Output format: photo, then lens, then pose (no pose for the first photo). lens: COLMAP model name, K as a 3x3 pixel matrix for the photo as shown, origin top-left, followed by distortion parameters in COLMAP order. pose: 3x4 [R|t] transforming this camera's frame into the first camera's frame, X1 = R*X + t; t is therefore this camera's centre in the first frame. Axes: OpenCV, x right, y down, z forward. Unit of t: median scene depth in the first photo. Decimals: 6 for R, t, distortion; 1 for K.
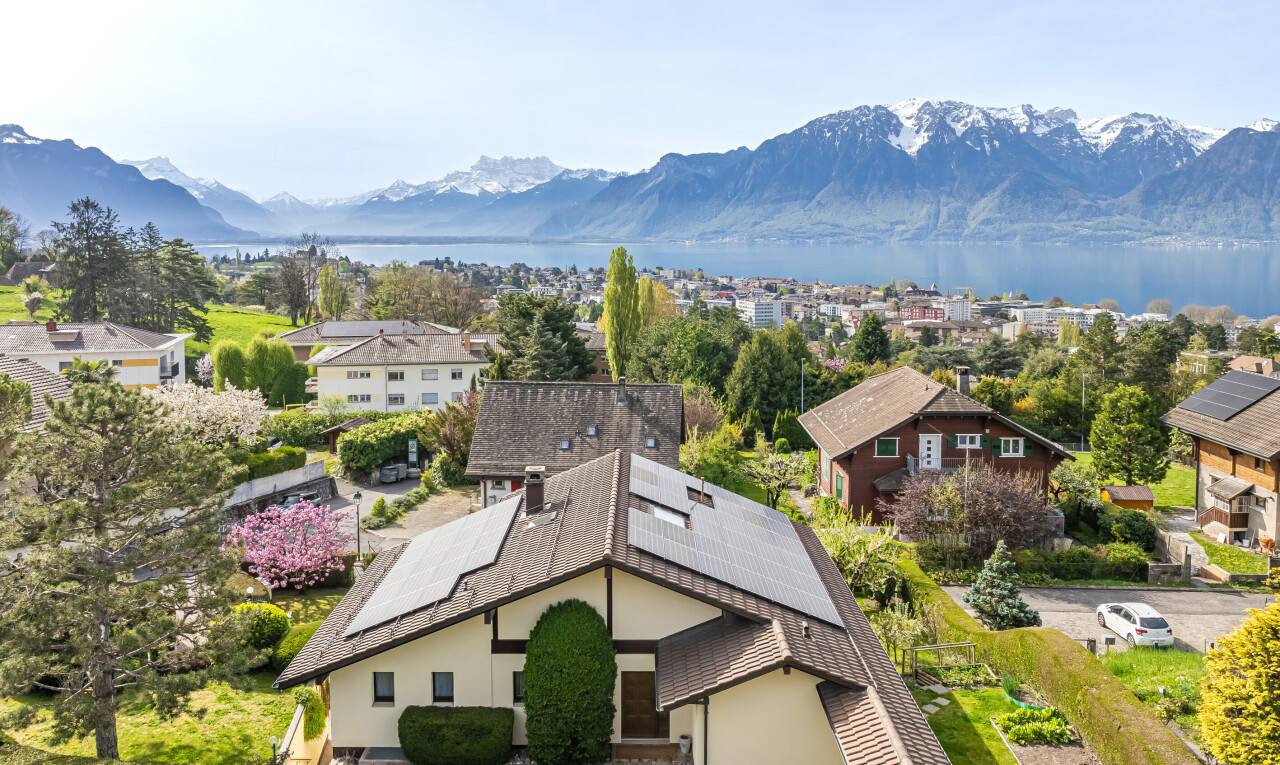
lens RADIAL K [[944.2, 0, 640.4], [0, 944.2, 299.9], [0, 0, 1]] dist [-0.020613, 0.007745]
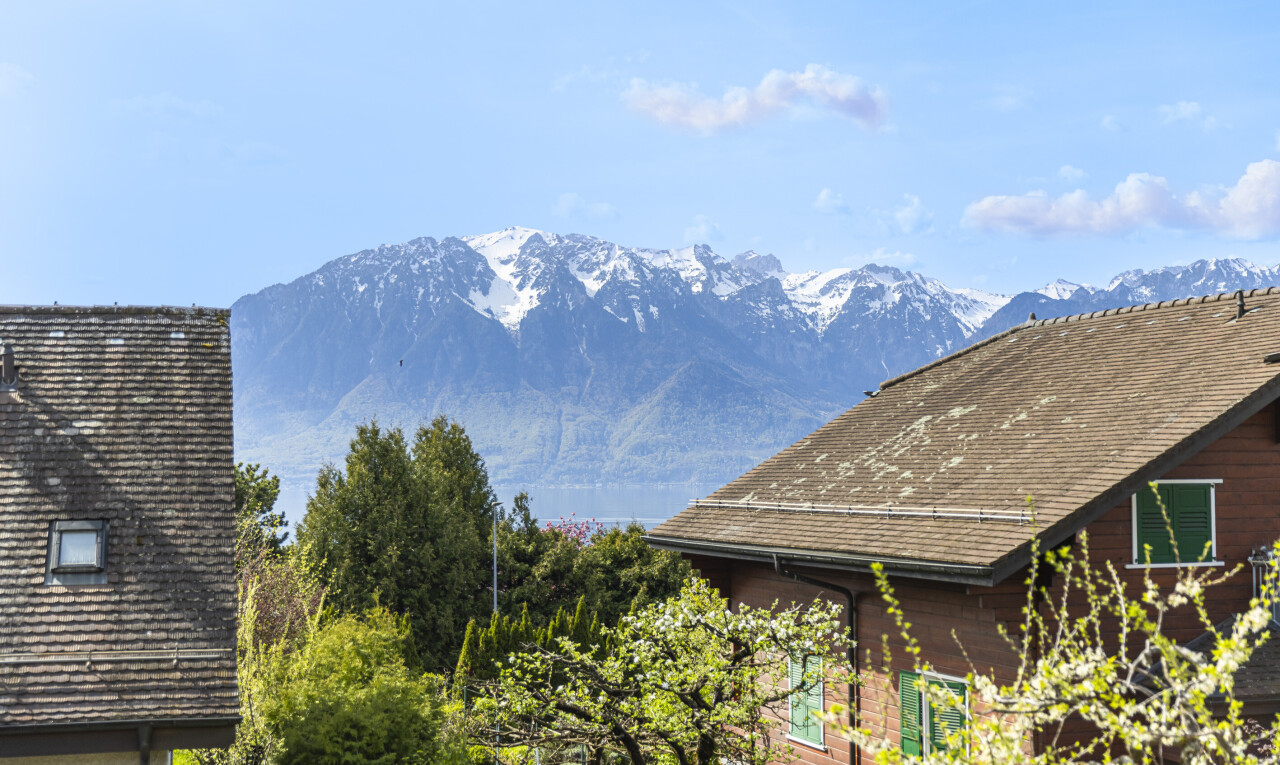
lens RADIAL K [[1789.7, 0, 636.1], [0, 1789.7, 382.7], [0, 0, 1]] dist [0.020495, 0.000000]
pose [[0.940810, 0.008352, 0.338831, -0.006471], [0.031412, 0.993245, -0.111704, 0.158214], [-0.337475, 0.115735, 0.934193, 0.604122]]
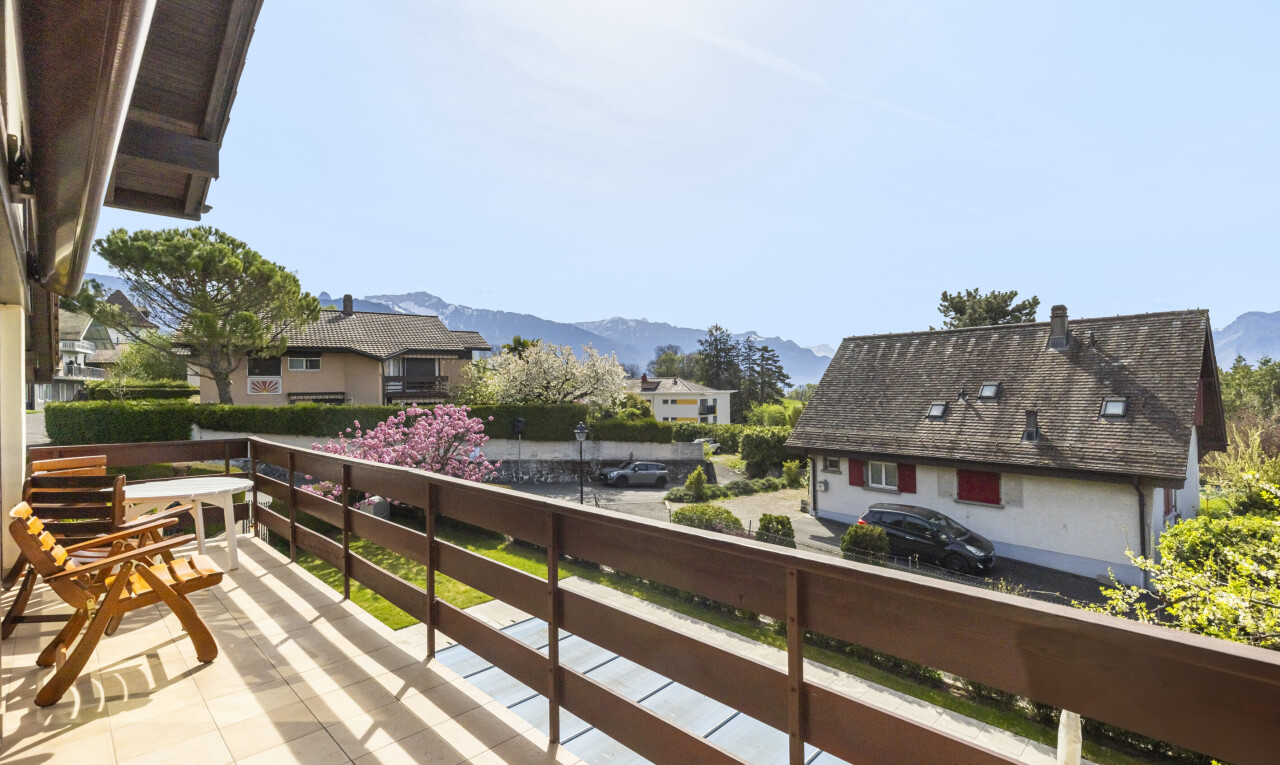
lens RADIAL K [[579.5, 0, 646.4], [0, 579.5, 390.5], [0, 0, 1]] dist [0.012399, 0.000174]
pose [[0.723916, -0.006667, -0.689856, 0.044515], [-0.033165, 0.998461, -0.044451, 0.160693], [0.689091, 0.055058, 0.722580, 0.581677]]
